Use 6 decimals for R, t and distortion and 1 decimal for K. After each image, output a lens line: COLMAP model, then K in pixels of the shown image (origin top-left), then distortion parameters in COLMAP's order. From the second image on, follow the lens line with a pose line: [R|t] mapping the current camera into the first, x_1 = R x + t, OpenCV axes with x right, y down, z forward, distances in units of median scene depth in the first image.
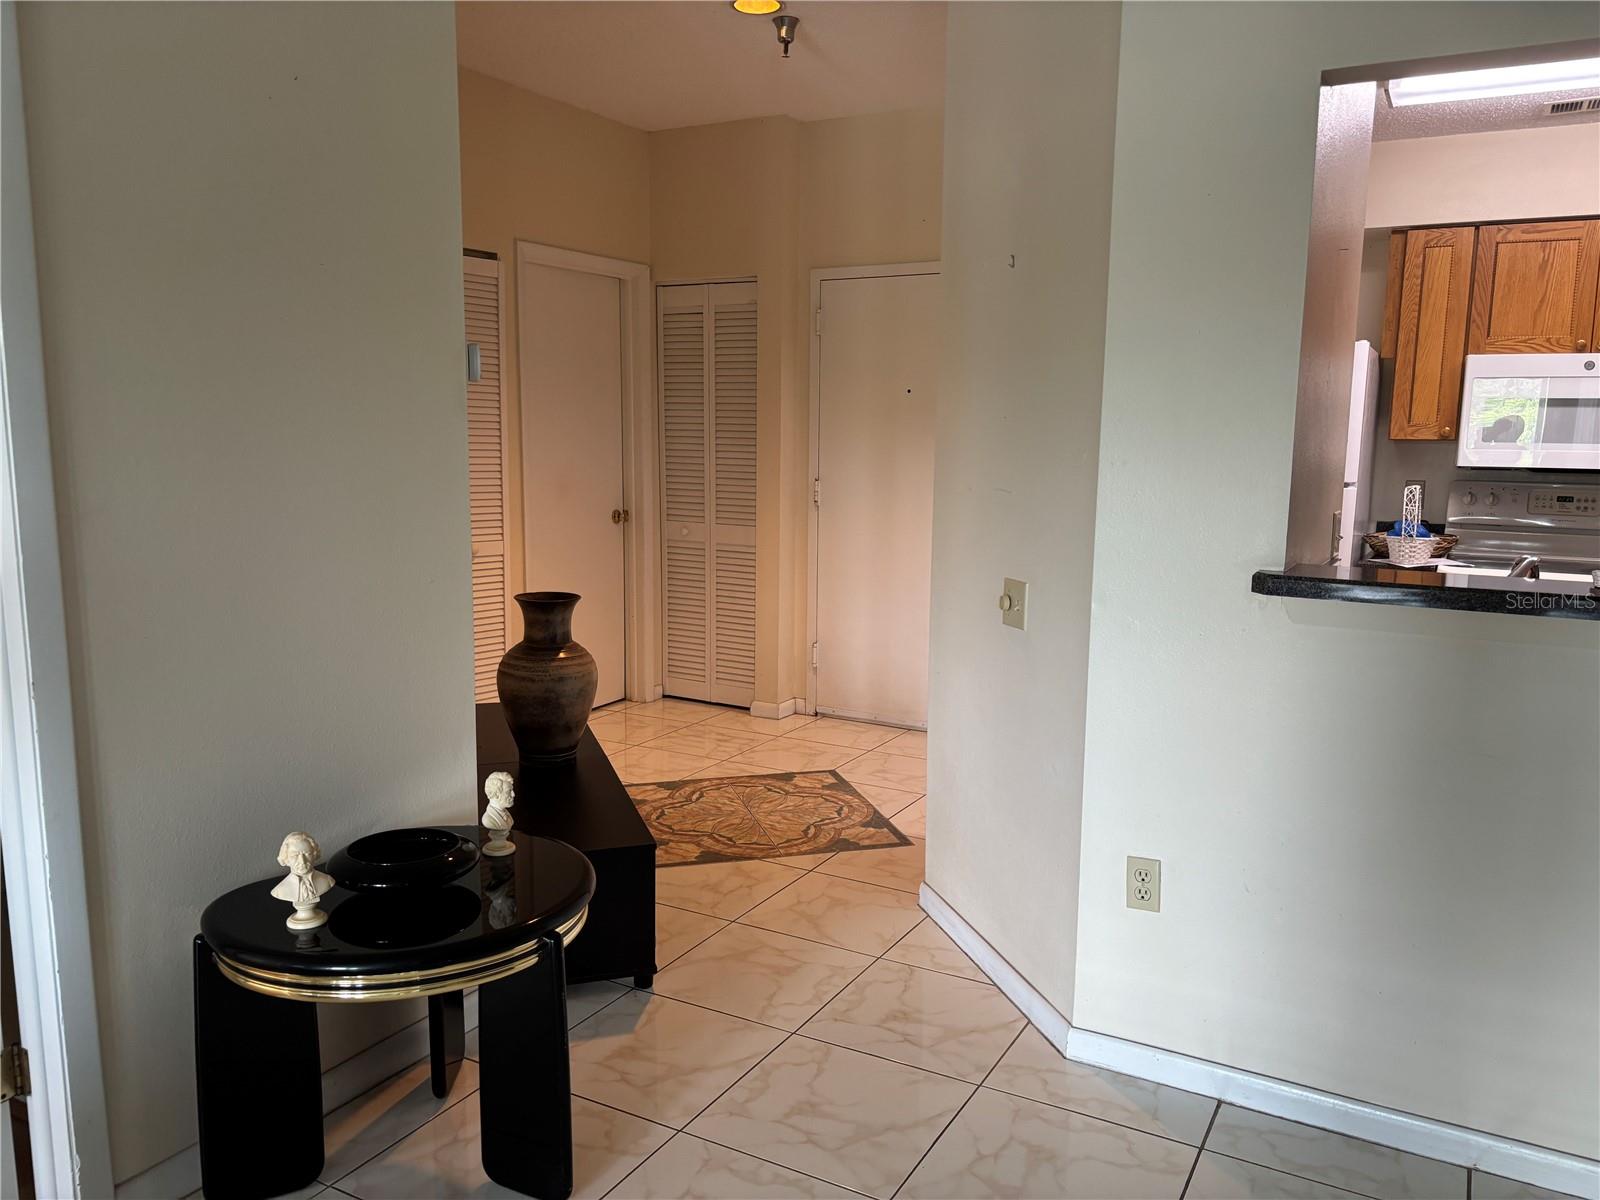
lens RADIAL K [[1223.0, 0, 802.6], [0, 1223.0, 607.8], [0, 0, 1]] dist [0.074698, -0.092030]
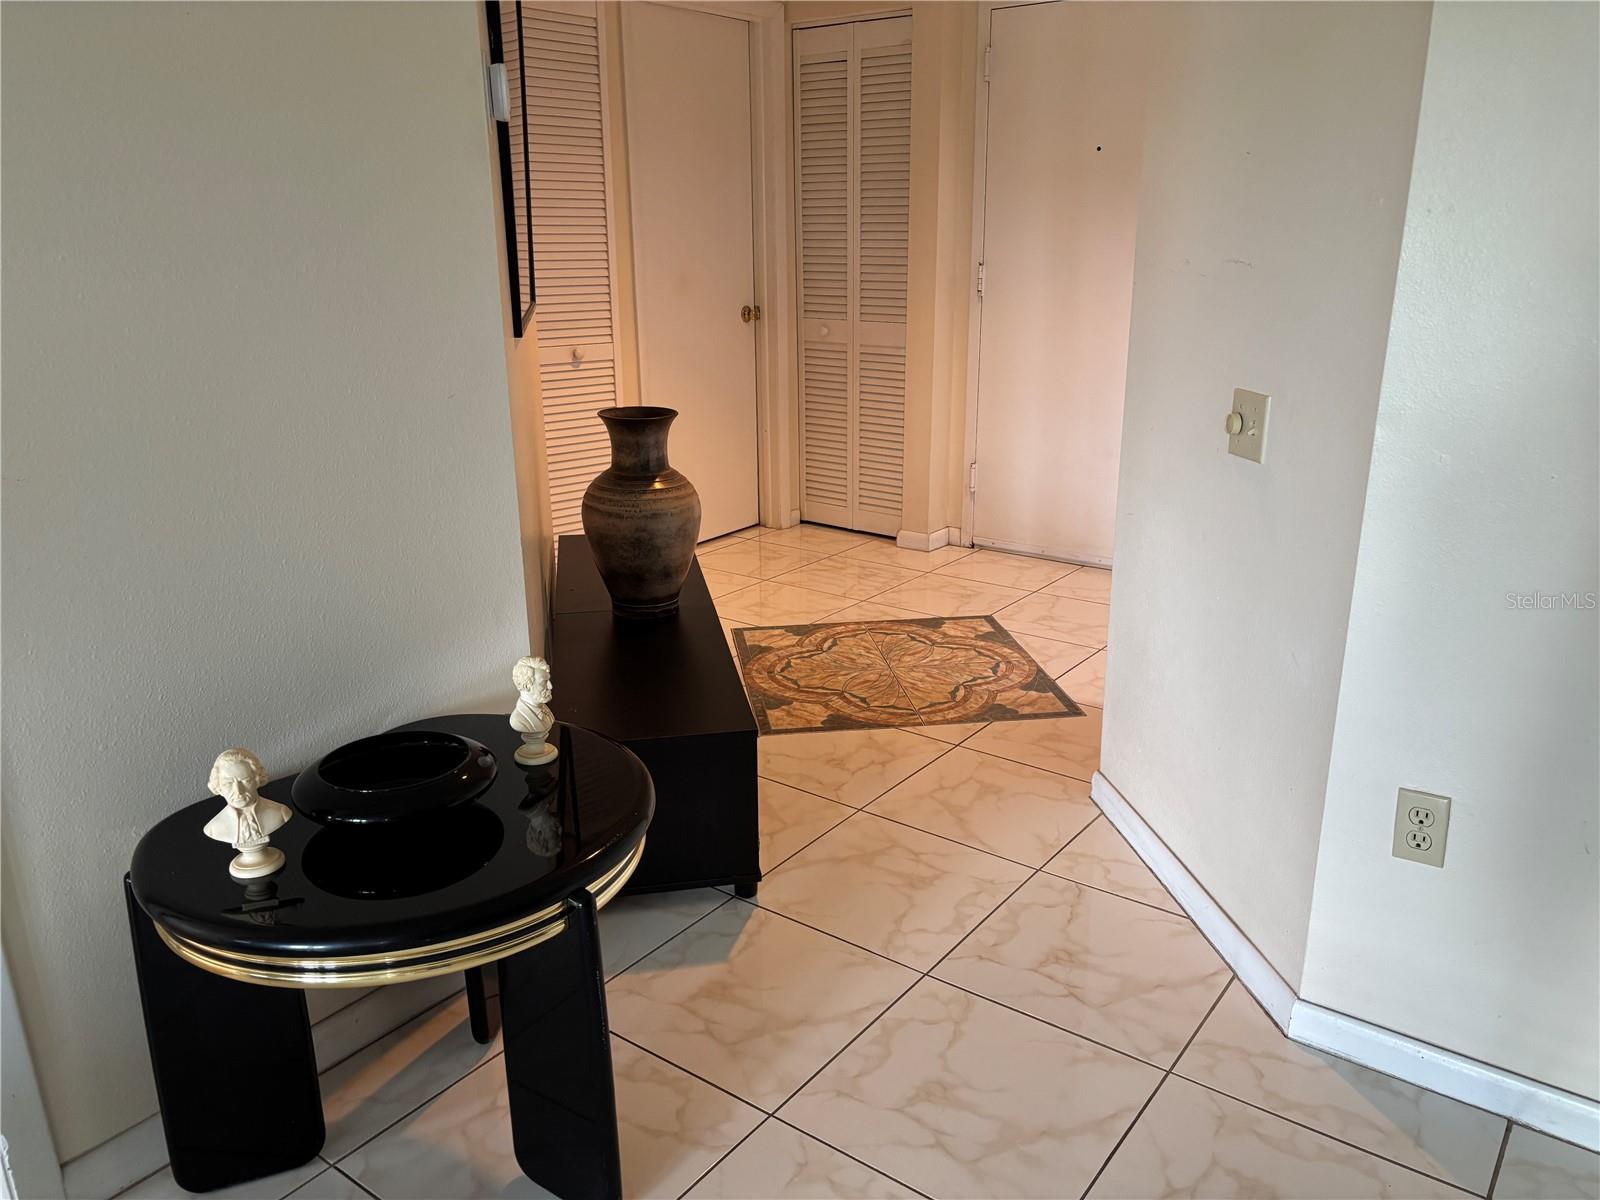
lens RADIAL K [[1223.0, 0, 802.6], [0, 1223.0, 607.8], [0, 0, 1]] dist [0.074698, -0.092030]
pose [[0.991057, 0.020541, -0.131852, 0.011134], [0.000383, 0.987640, 0.156739, -0.009303], [0.133442, -0.155388, 0.978799, 0.201661]]
